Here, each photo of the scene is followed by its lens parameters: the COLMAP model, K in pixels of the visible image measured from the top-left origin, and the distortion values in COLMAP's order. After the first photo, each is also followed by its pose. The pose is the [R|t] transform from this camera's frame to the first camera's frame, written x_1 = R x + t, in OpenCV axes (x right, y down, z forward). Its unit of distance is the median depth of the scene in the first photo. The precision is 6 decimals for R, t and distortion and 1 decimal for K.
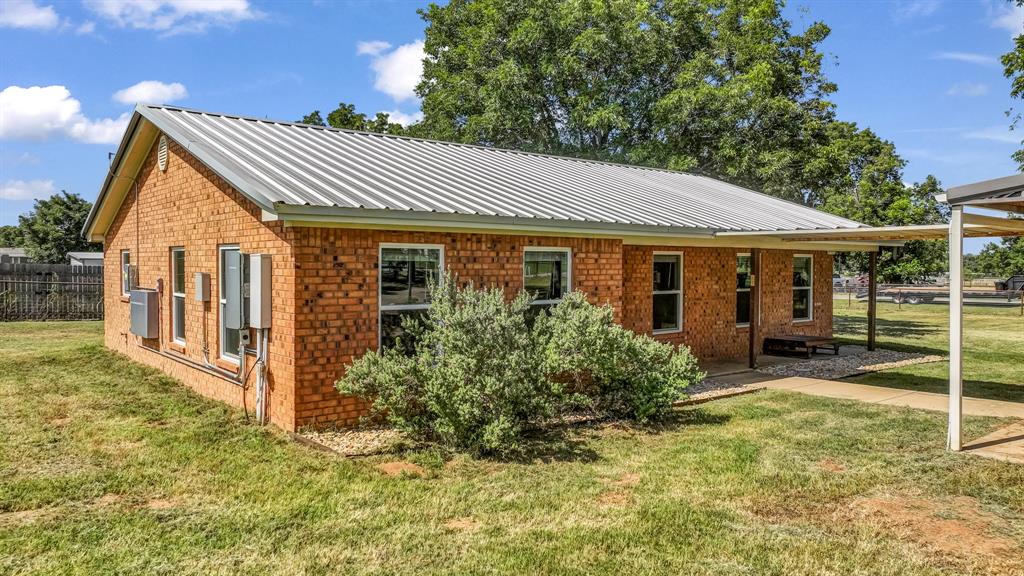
lens RADIAL K [[715.7, 0, 515.1], [0, 715.7, 278.6], [0, 0, 1]] dist [0.008109, 0.001502]
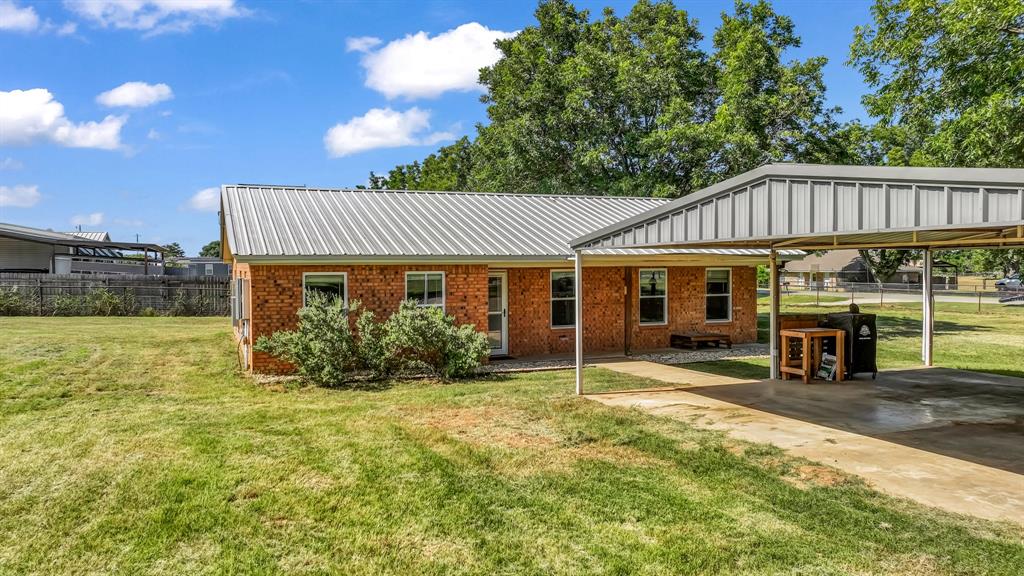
lens RADIAL K [[715.7, 0, 512.2], [0, 715.7, 292.0], [0, 0, 1]] dist [0.008109, 0.001502]
pose [[0.962075, -0.000132, -0.272786, 0.802471], [0.004600, 0.999866, 0.015738, -0.026233], [0.272747, -0.016396, 0.961946, -0.584716]]
